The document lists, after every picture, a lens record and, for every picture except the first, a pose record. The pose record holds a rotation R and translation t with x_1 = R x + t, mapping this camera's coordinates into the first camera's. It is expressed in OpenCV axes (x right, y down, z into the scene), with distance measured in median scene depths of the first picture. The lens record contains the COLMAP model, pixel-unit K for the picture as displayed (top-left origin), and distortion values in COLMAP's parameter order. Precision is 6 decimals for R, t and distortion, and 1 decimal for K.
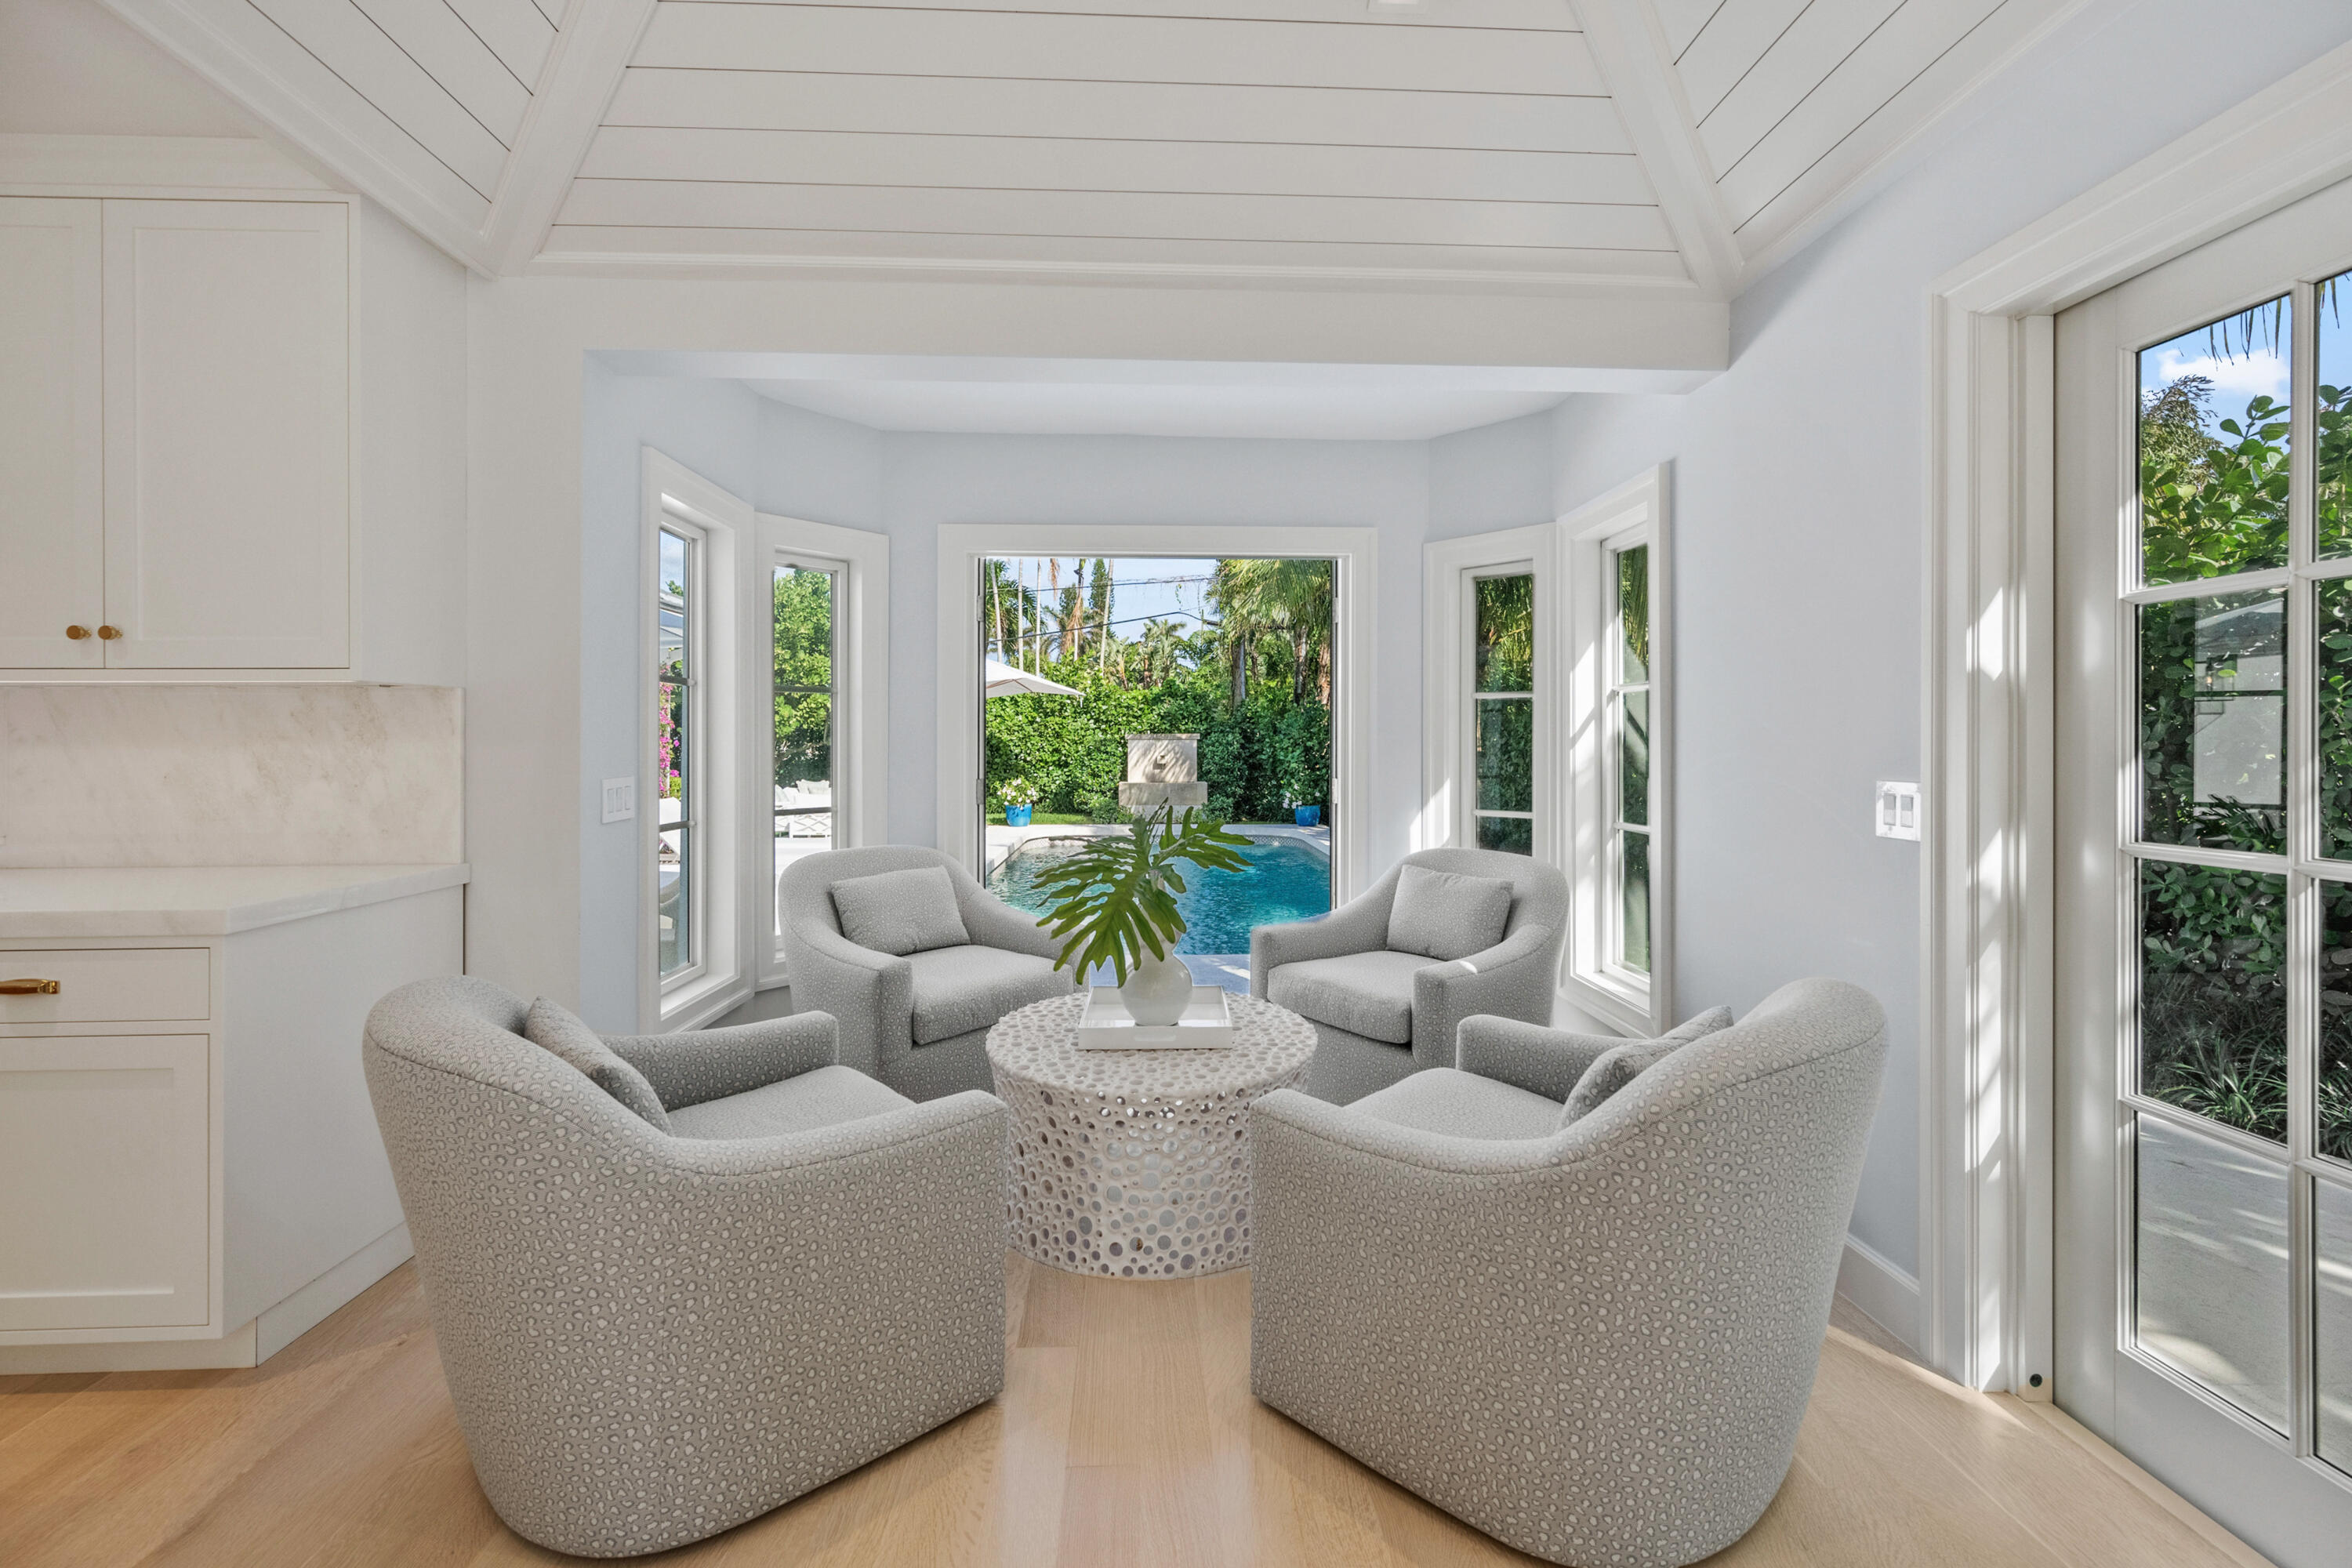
lens RADIAL K [[939.6, 0, 1181.1], [0, 939.6, 738.9], [0, 0, 1]] dist [0.001838, 0.000187]
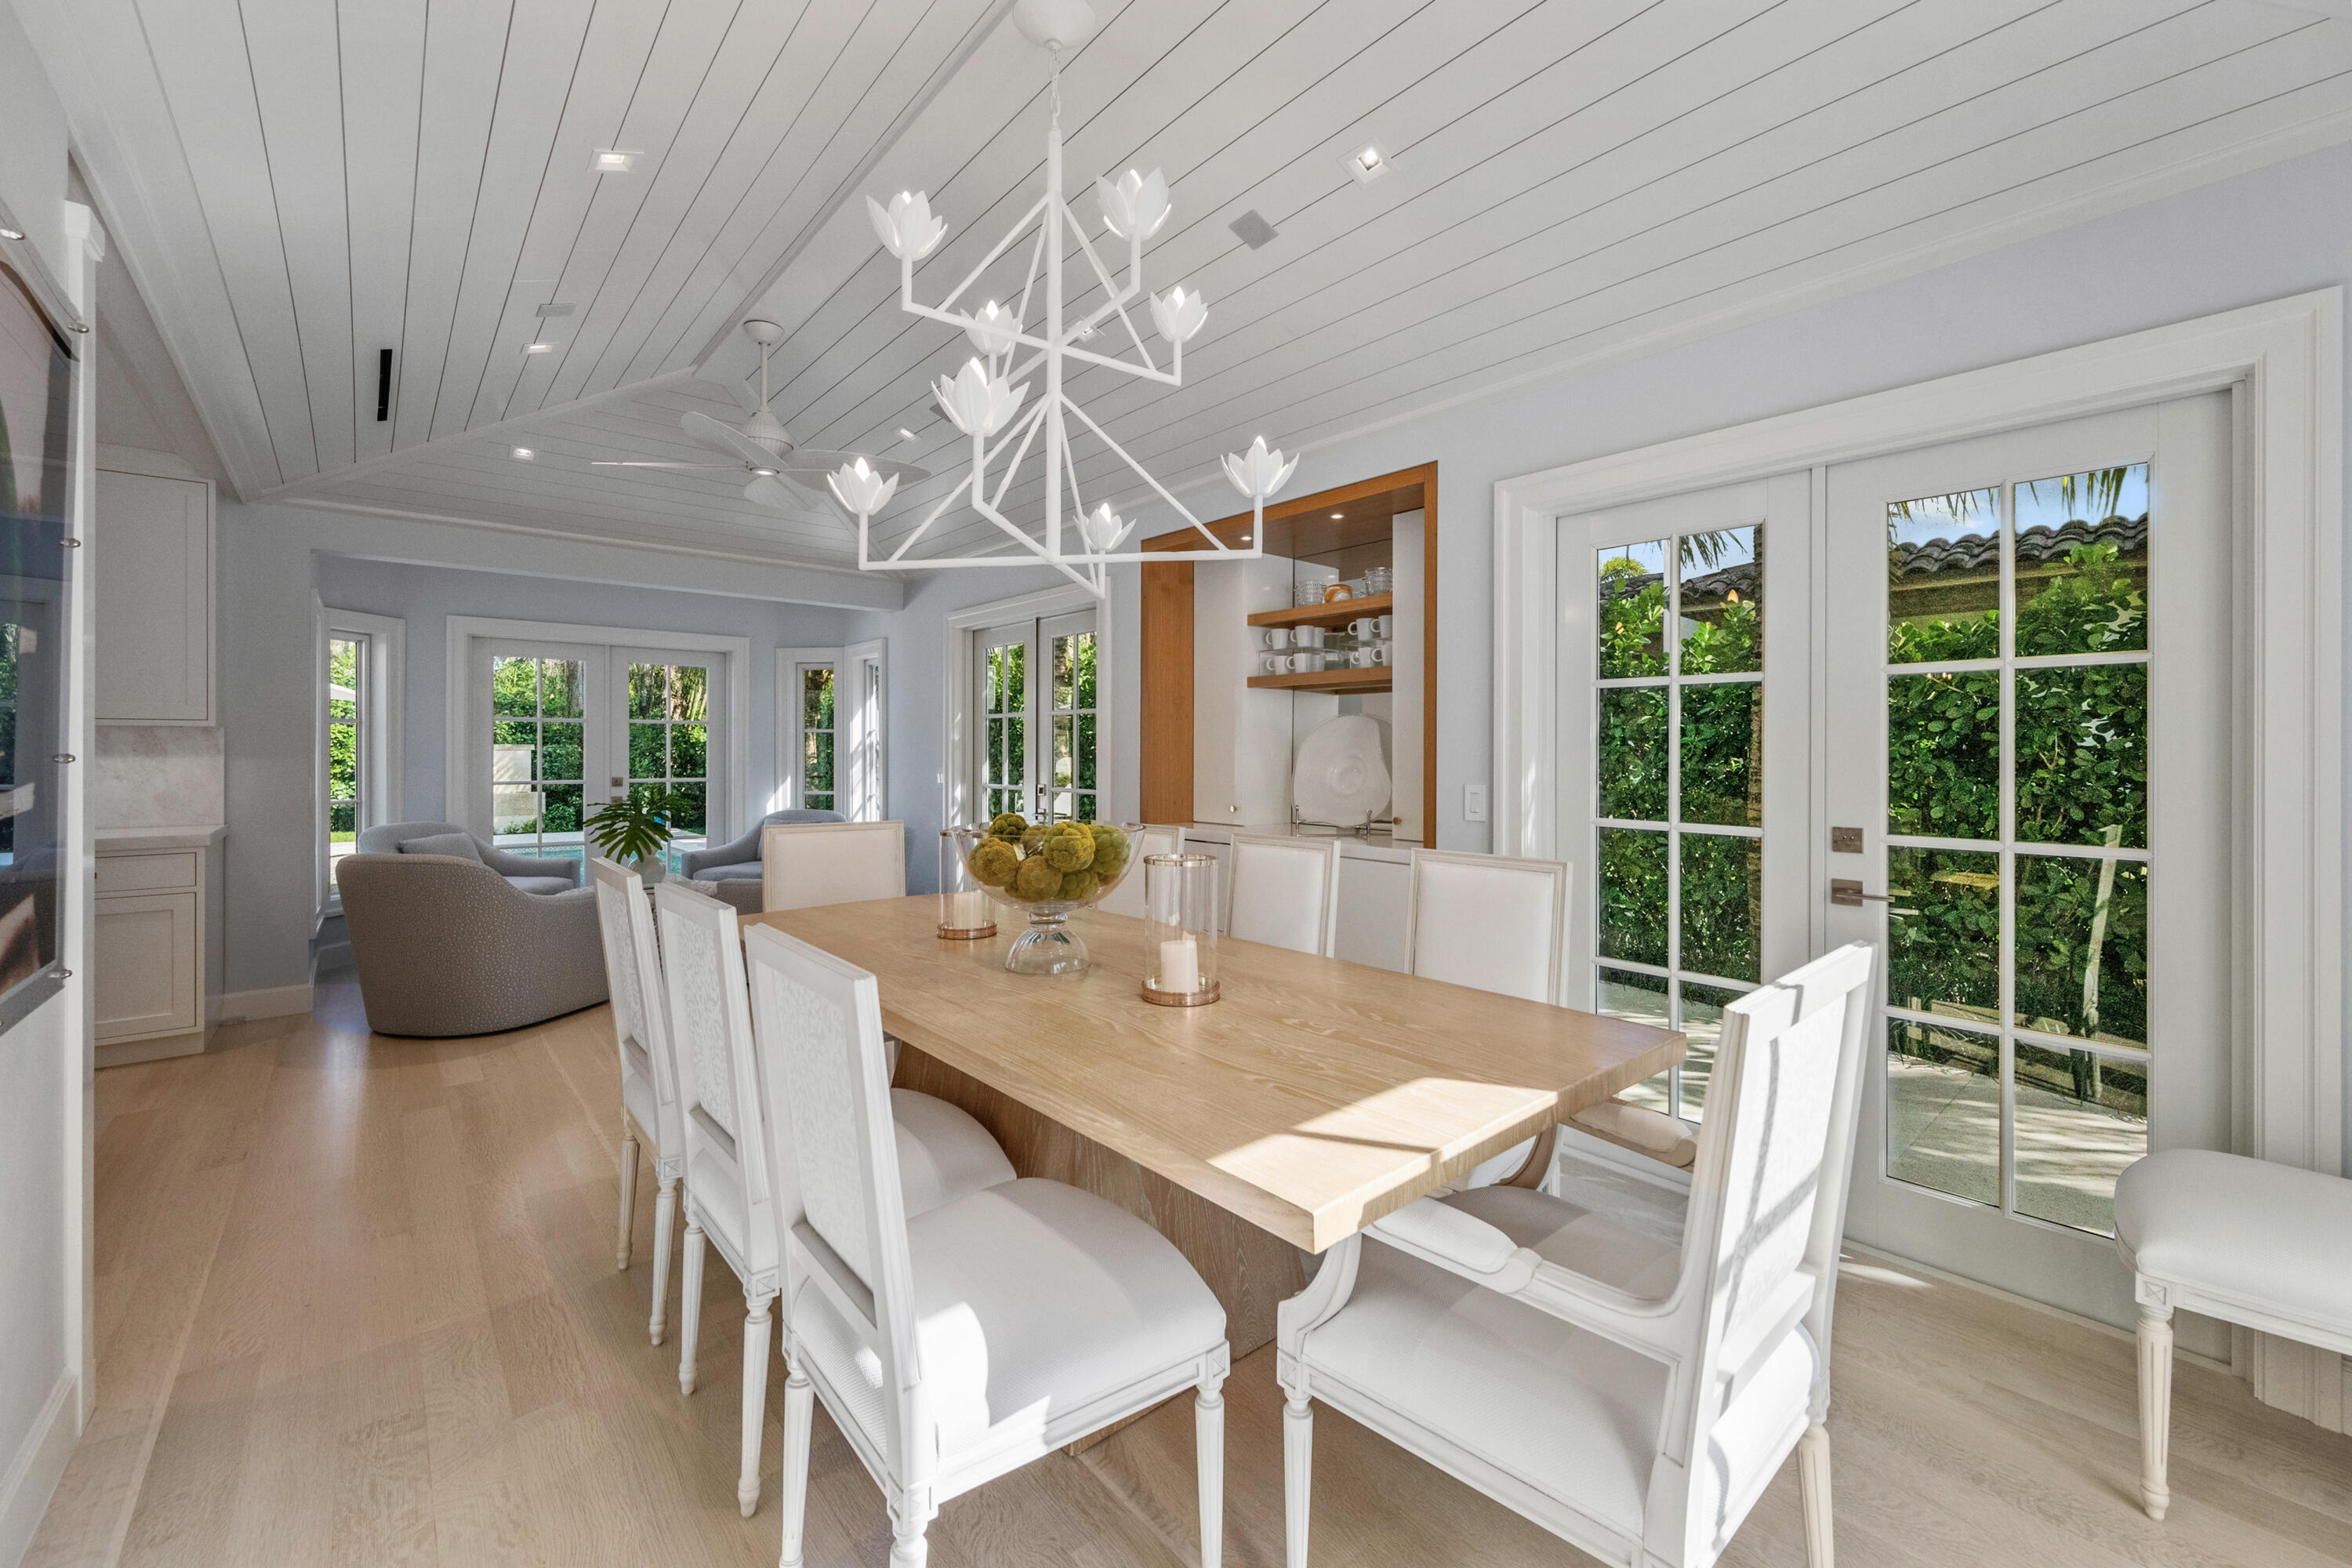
lens RADIAL K [[940.4, 0, 1179.9], [0, 940.4, 756.7], [0, 0, 1]] dist [0.002339, 0.000292]
pose [[0.785442, -0.002506, 0.618930, -0.325942], [-0.003000, 0.999965, 0.007857, -0.012877], [-0.618928, -0.008028, 0.785407, -1.161390]]
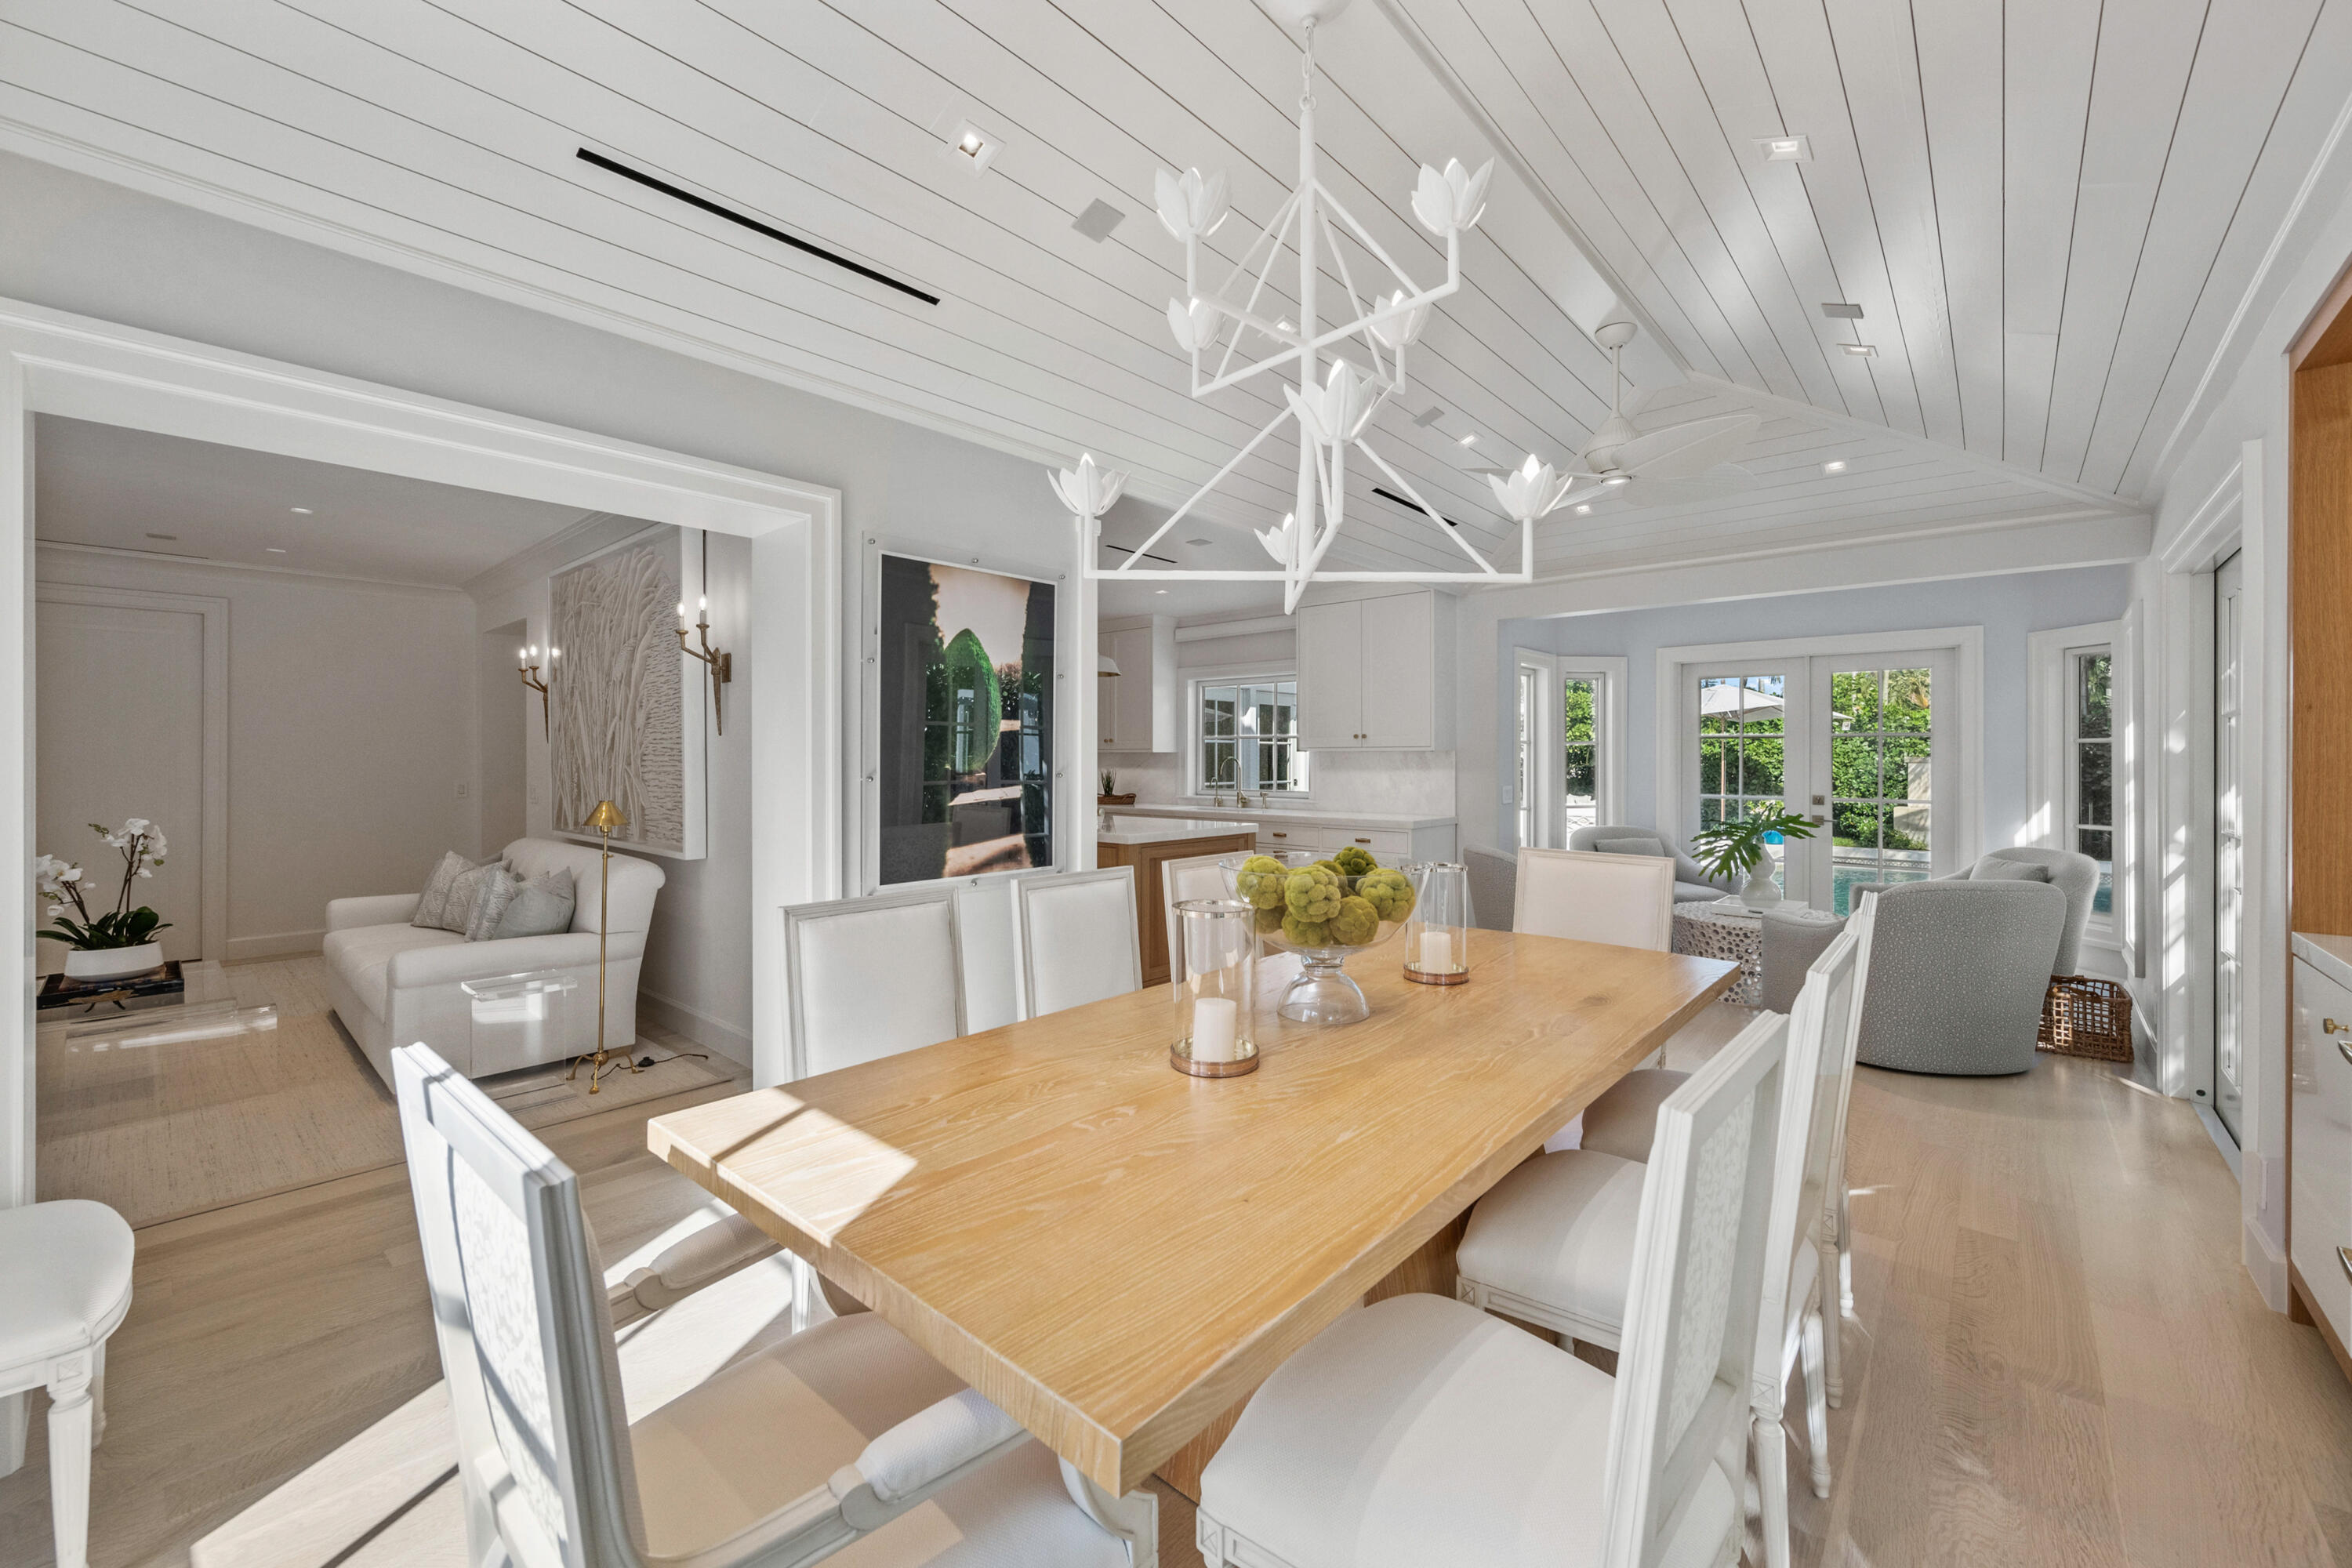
lens RADIAL K [[940.4, 0, 1179.9], [0, 940.4, 756.7], [0, 0, 1]] dist [0.002339, 0.000292]
pose [[0.719668, 0.000397, -0.694318, 0.393263], [-0.000371, 1.000000, 0.000187, -0.027603], [0.694318, 0.000123, 0.719668, -1.086726]]
